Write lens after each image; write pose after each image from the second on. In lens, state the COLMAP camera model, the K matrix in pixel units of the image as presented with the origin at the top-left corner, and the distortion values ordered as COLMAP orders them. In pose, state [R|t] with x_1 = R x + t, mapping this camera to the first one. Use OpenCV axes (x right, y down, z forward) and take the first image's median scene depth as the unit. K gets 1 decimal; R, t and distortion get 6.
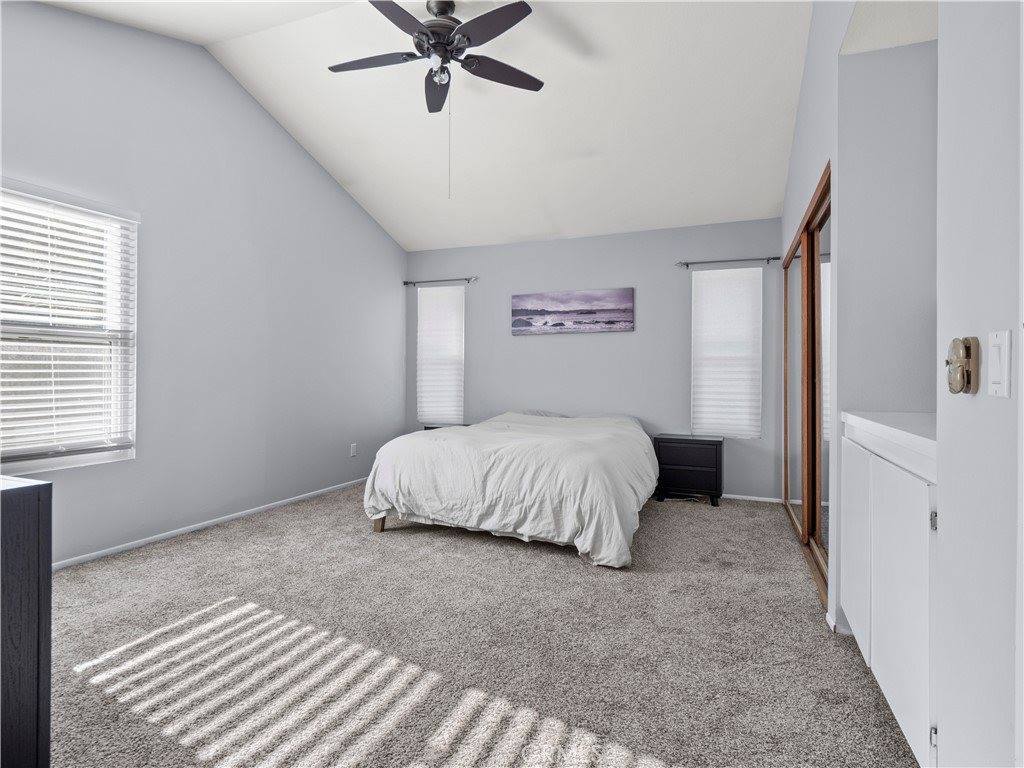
lens RADIAL K [[541.6, 0, 514.7], [0, 541.6, 383.6], [0, 0, 1]] dist [-0.005301, -0.002045]
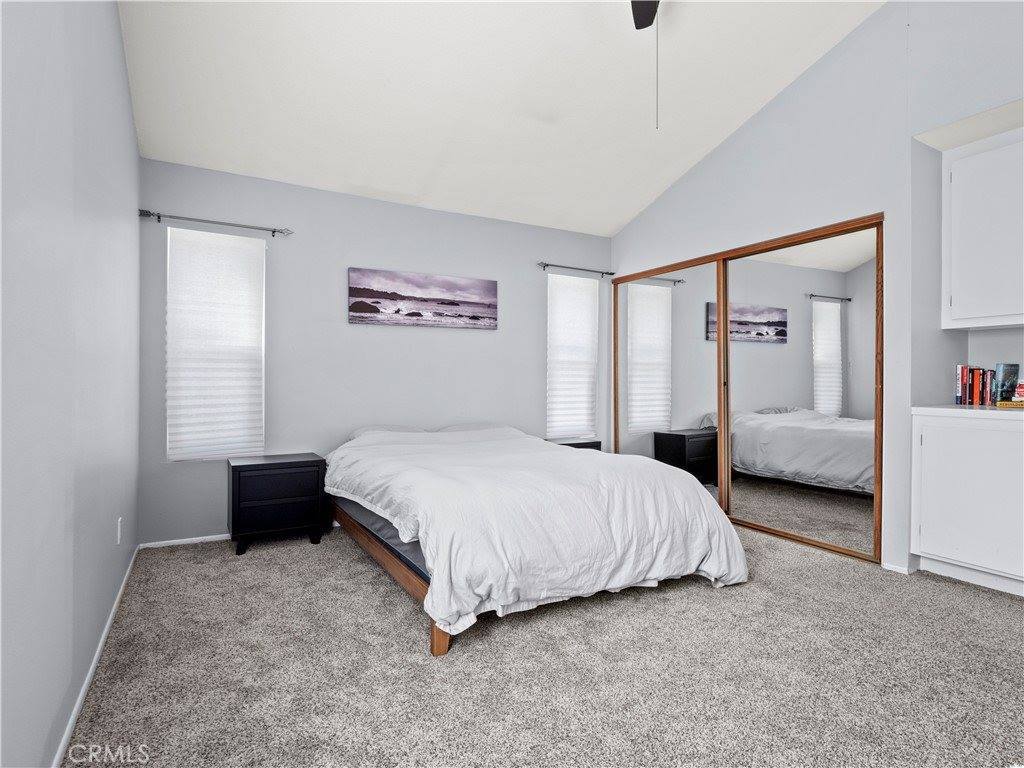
lens RADIAL K [[541.6, 0, 511.5], [0, 541.6, 378.5], [0, 0, 1]] dist [-0.005301, -0.002045]
pose [[0.621660, -0.001352, 0.783286, -0.455754], [0.013711, 0.999864, -0.009156, -0.006883], [-0.783168, 0.016431, 0.621594, 0.412268]]
